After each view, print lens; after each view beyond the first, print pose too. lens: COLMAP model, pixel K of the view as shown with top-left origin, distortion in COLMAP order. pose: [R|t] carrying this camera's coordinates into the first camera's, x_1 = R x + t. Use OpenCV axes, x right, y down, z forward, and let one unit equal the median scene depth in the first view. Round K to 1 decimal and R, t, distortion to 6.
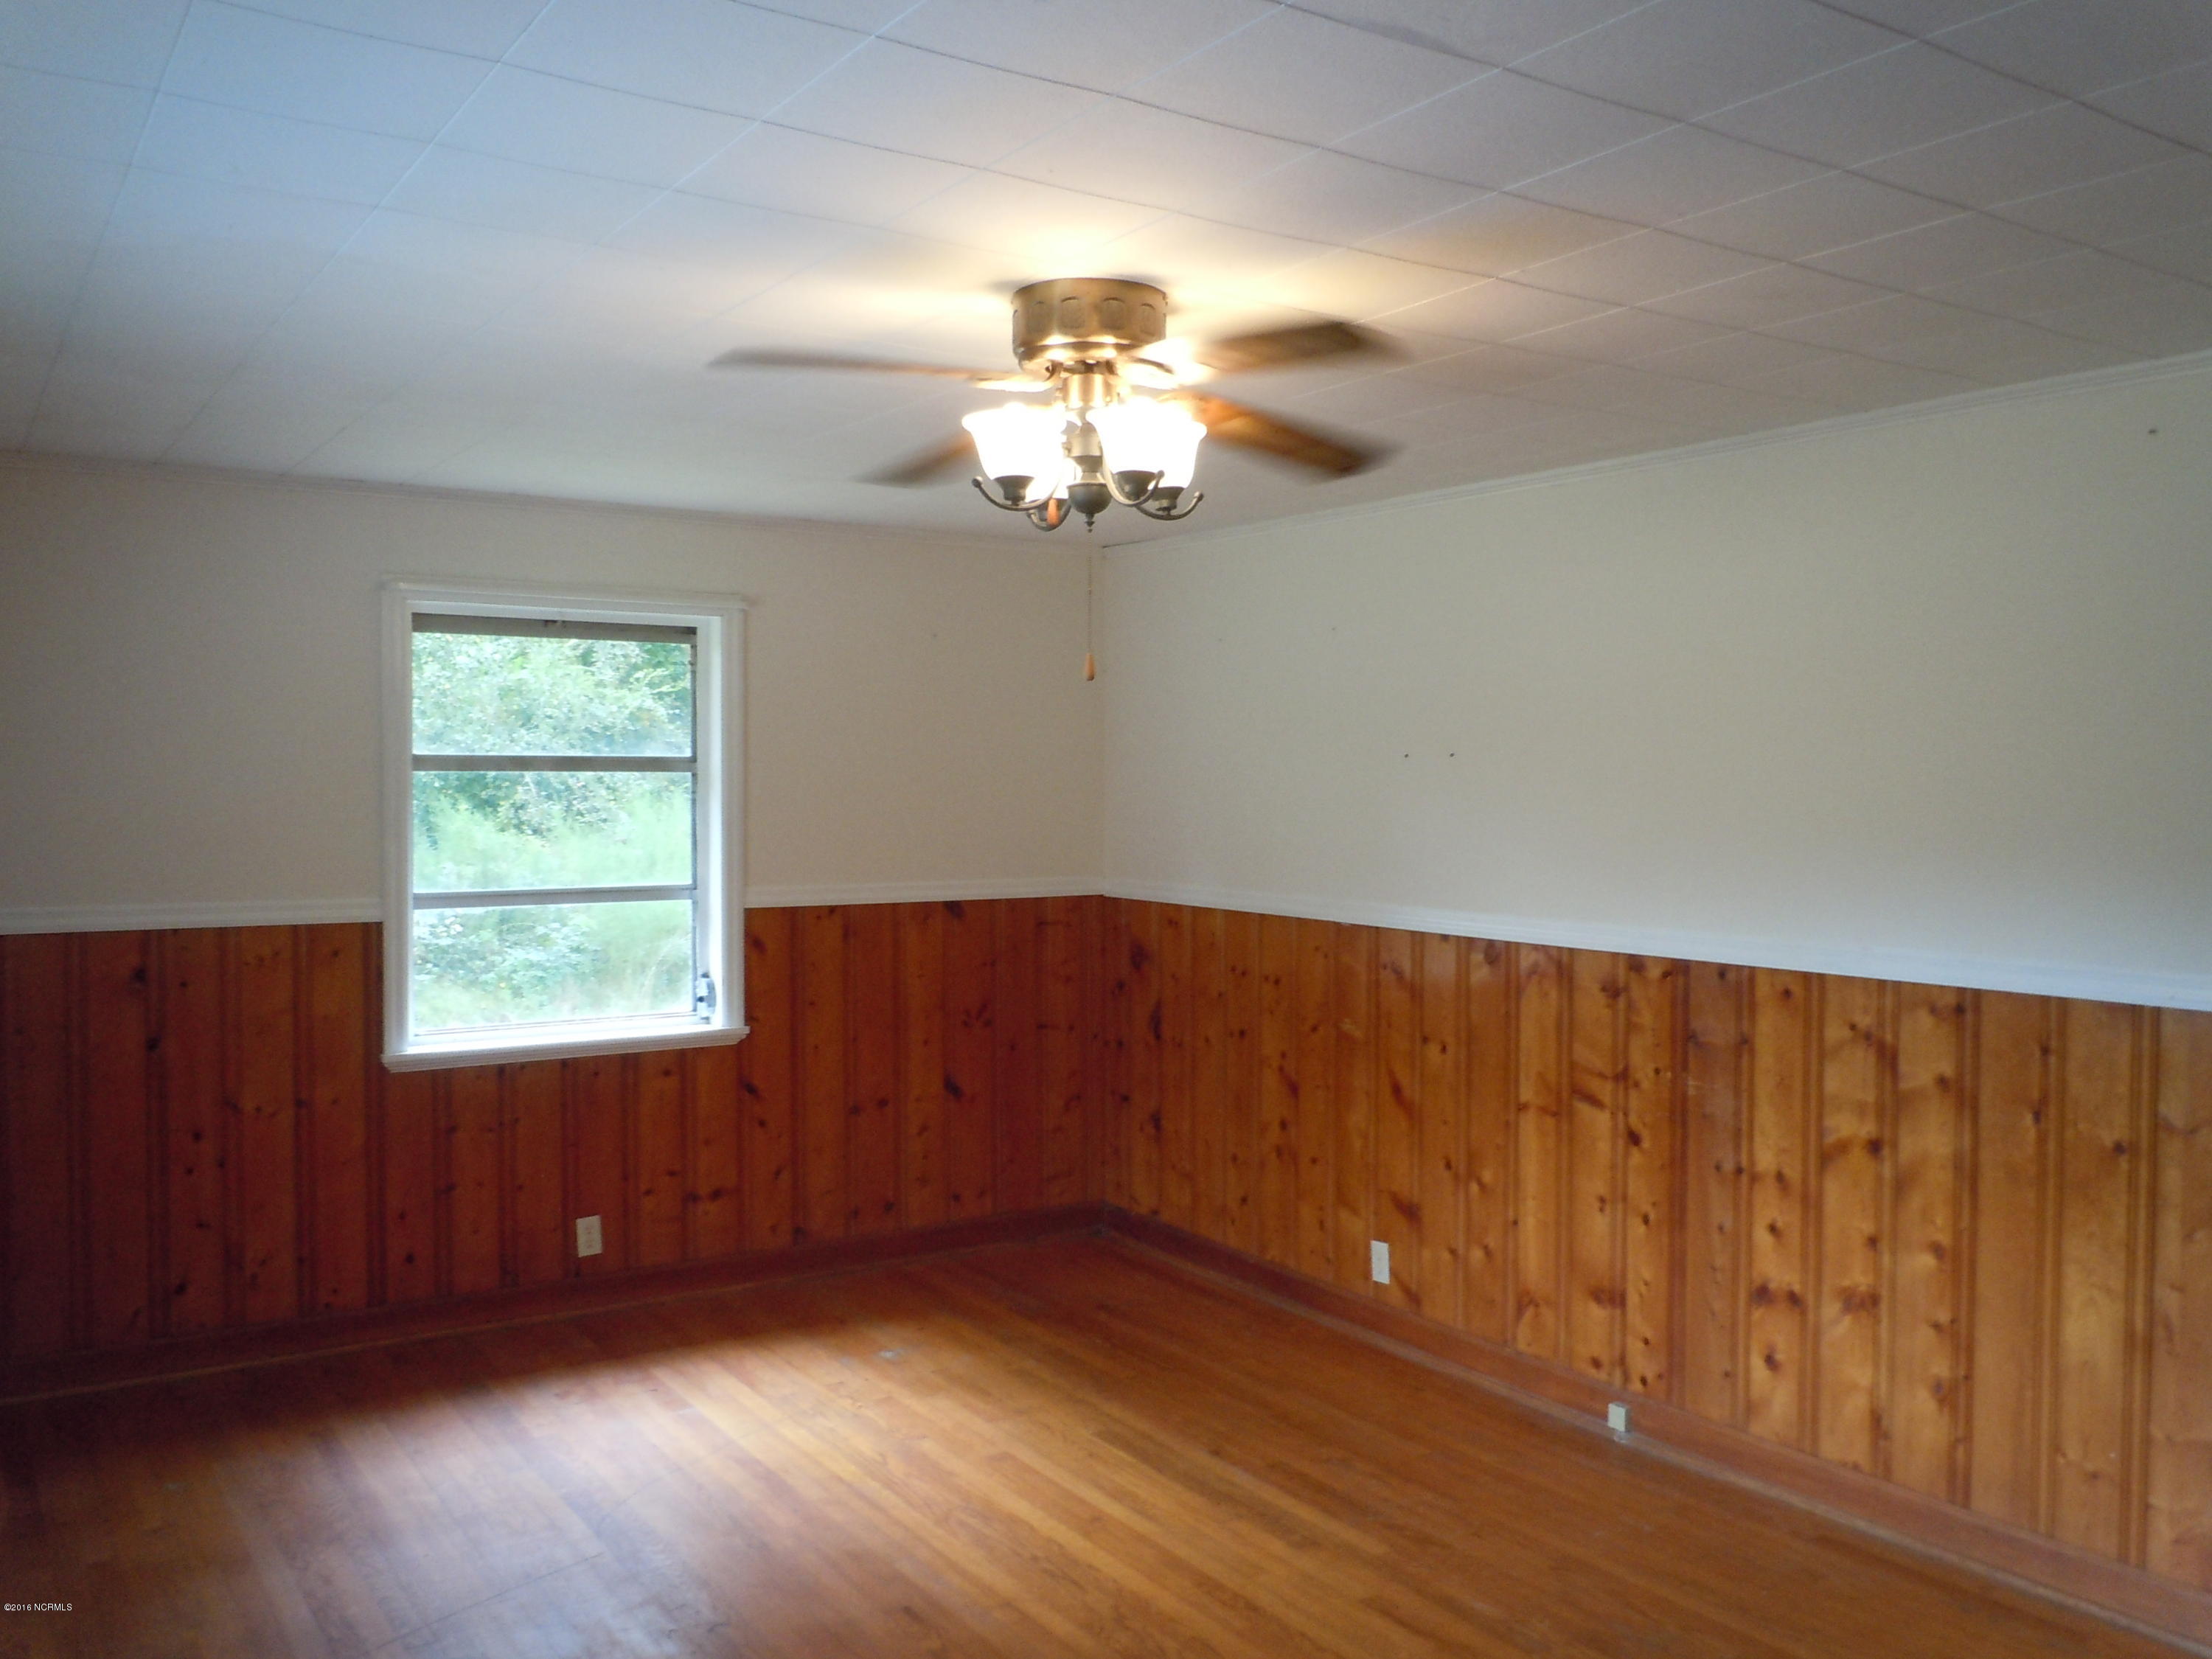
lens RADIAL K [[1829.6, 0, 1116.0], [0, 1829.6, 812.6], [0, 0, 1]] dist [0.009506, -0.052175]
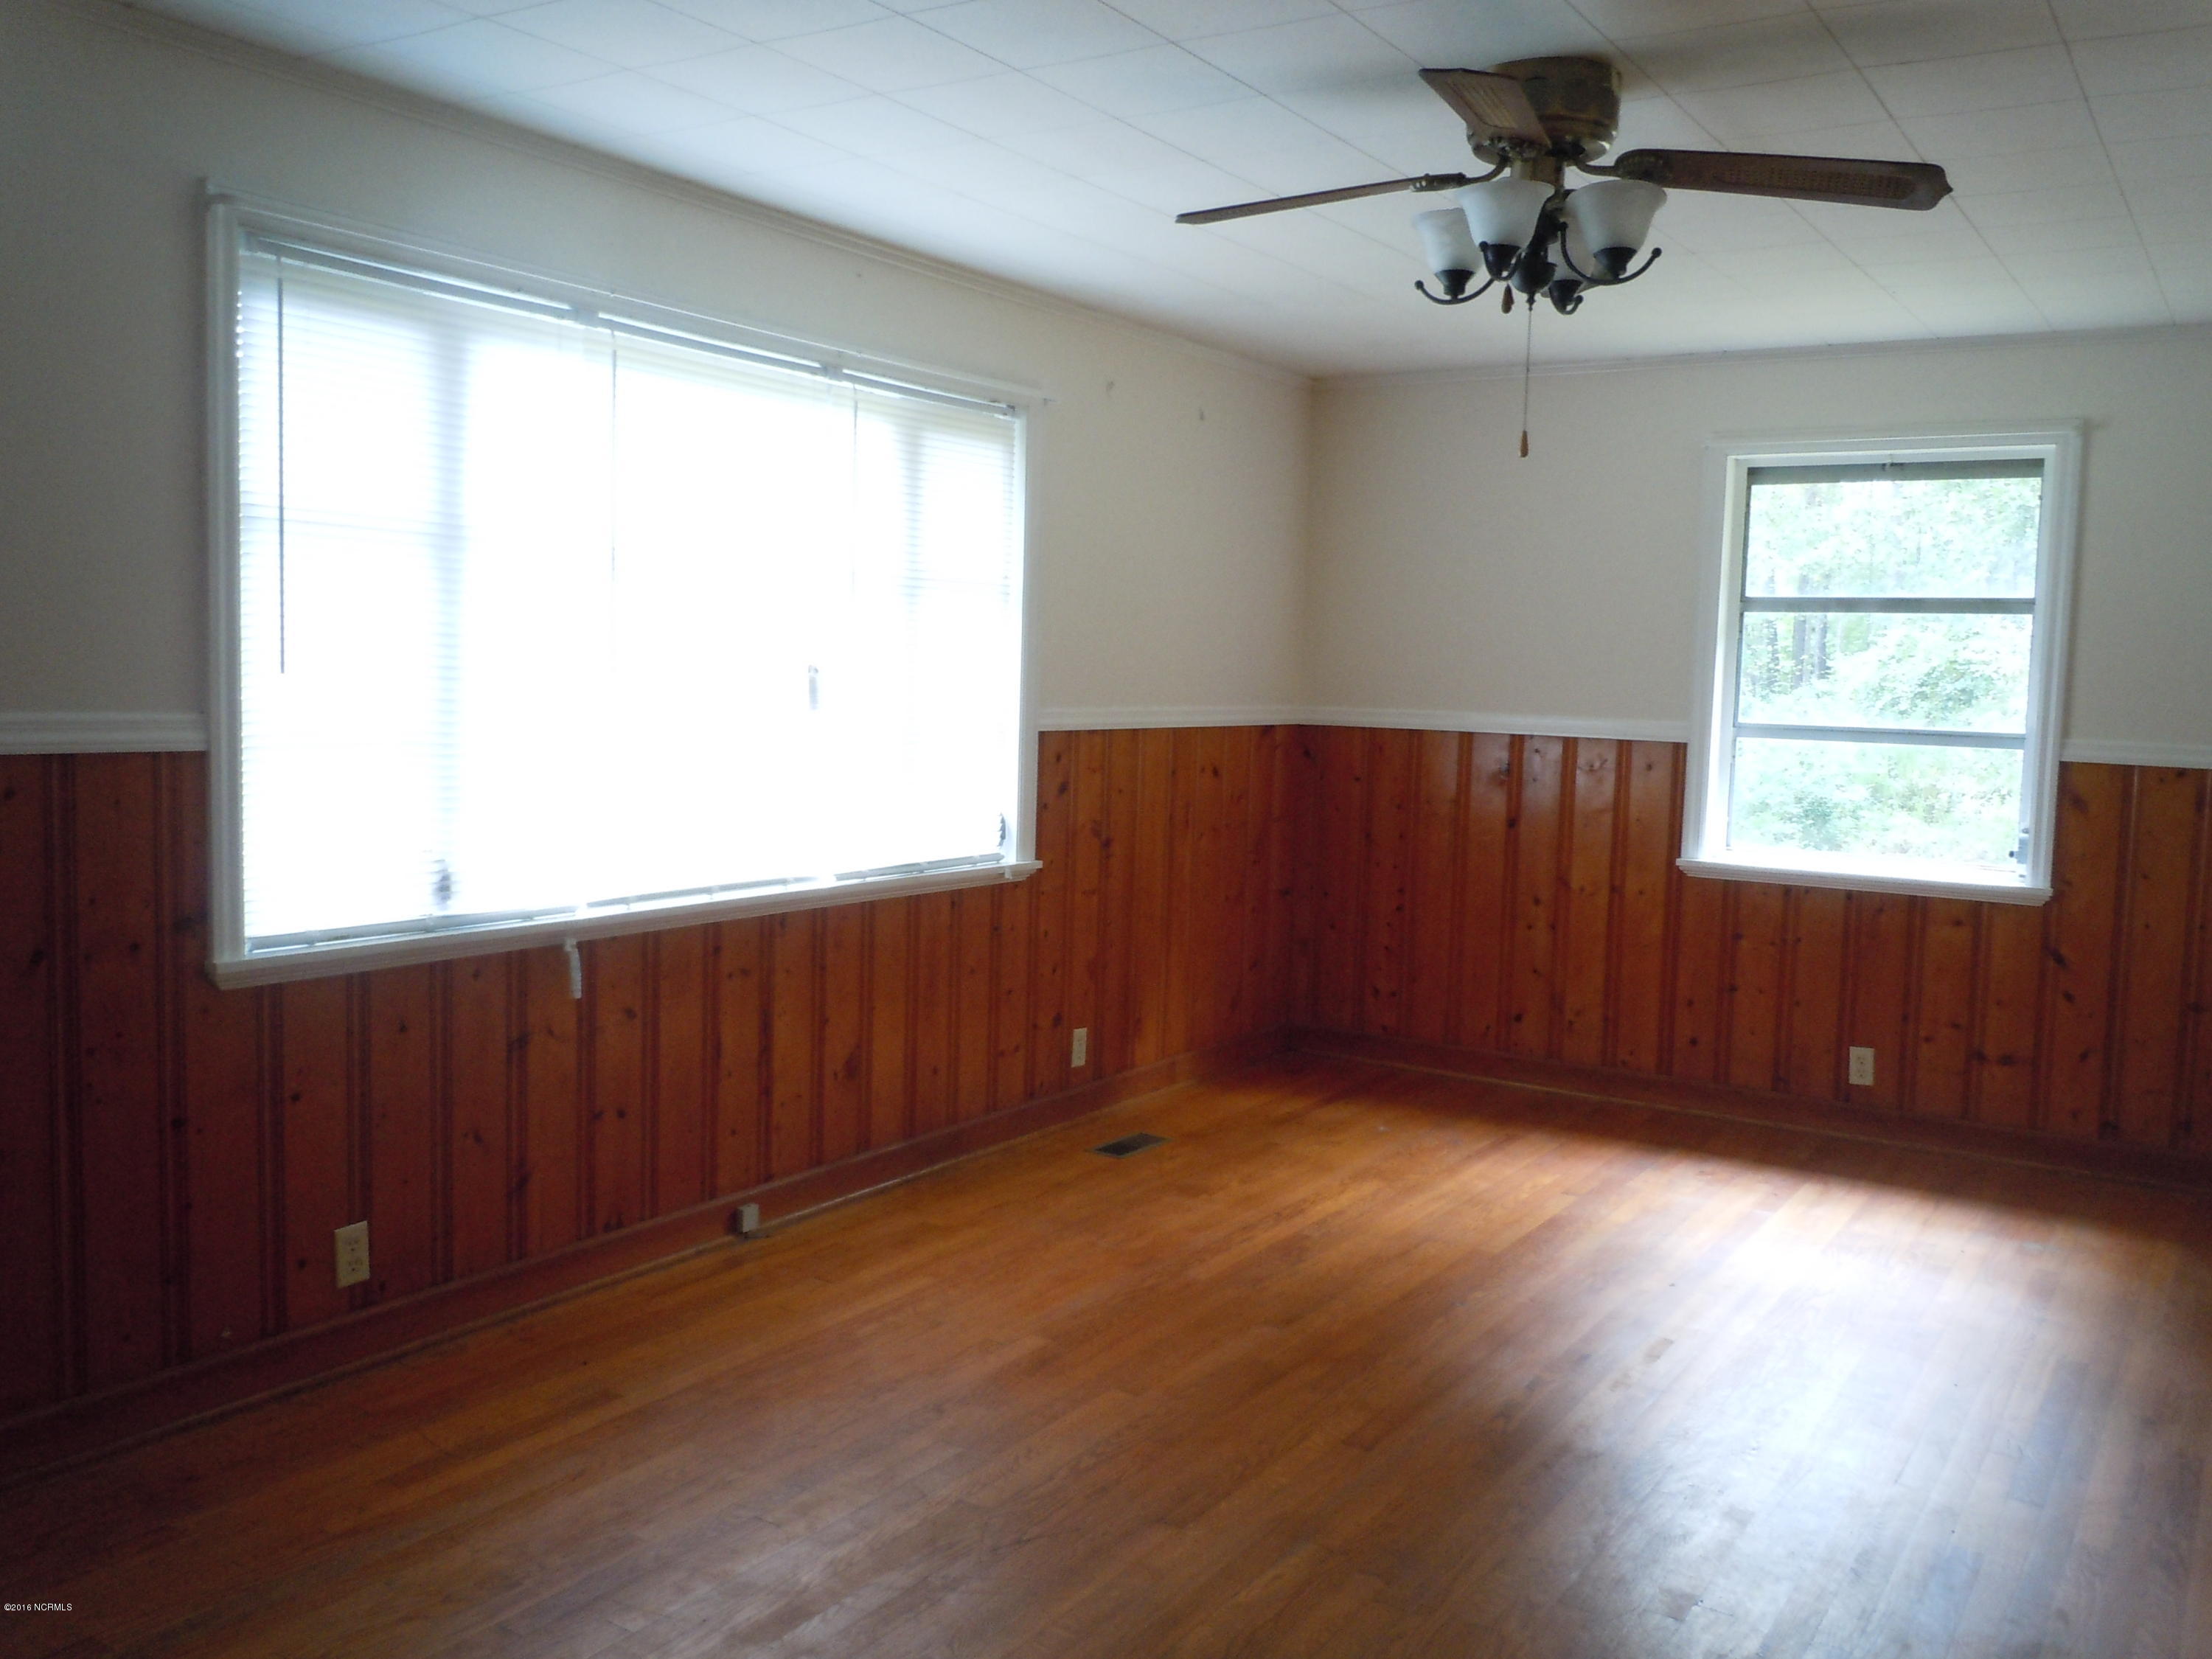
lens RADIAL K [[1829.6, 0, 1119.2], [0, 1829.6, 835.3], [0, 0, 1]] dist [0.009506, -0.052175]
pose [[0.389069, 0.092429, -0.916560, 0.490724], [-0.045936, 0.995663, 0.080907, 0.039207], [0.920062, 0.010625, 0.391628, 0.217771]]
